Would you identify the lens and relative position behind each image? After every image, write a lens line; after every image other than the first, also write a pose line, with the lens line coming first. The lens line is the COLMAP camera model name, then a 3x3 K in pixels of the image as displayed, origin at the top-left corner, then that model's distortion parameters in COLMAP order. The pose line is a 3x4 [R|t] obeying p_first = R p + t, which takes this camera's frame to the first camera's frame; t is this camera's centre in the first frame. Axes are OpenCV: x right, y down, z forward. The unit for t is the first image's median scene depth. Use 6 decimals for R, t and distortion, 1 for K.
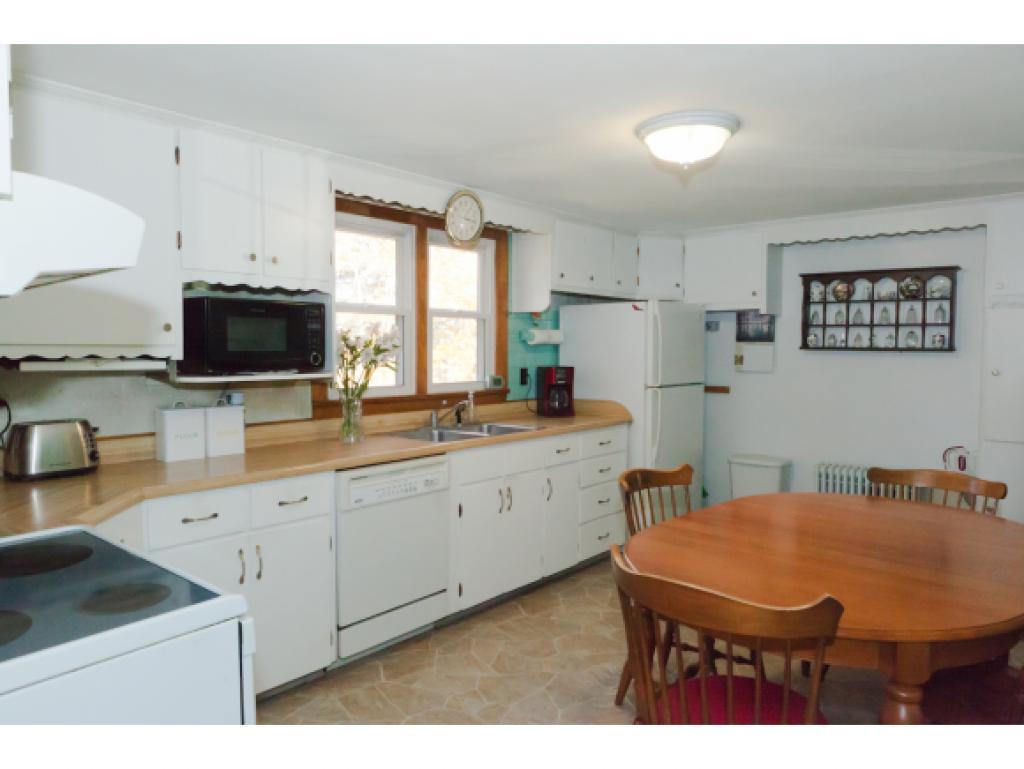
lens RADIAL K [[697.7, 0, 512.0], [0, 697.7, 384.5], [0, 0, 1]] dist [-0.039034, 0.002400]
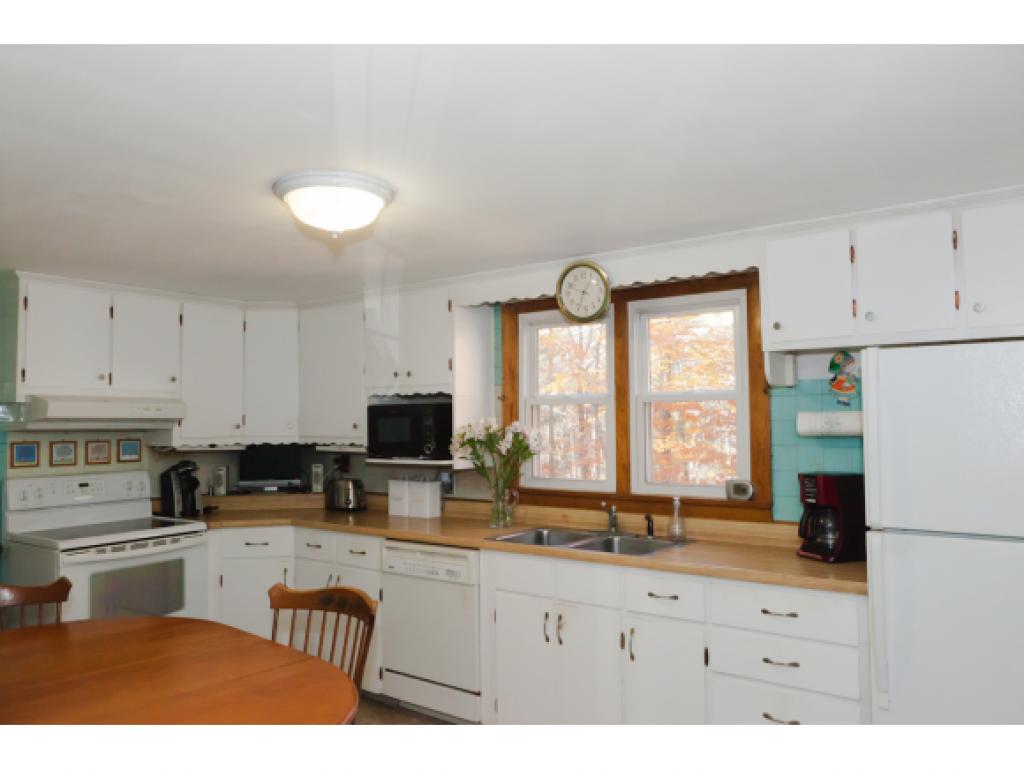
lens RADIAL K [[731.9, 0, 512.0], [0, 731.9, 384.5], [0, 0, 1]] dist [-0.001481, 0.000063]
pose [[0.061495, -0.057692, -0.996439, 1.001218], [-0.045098, 0.997148, -0.060516, -0.076458], [0.997088, 0.048659, 0.058718, 1.034770]]
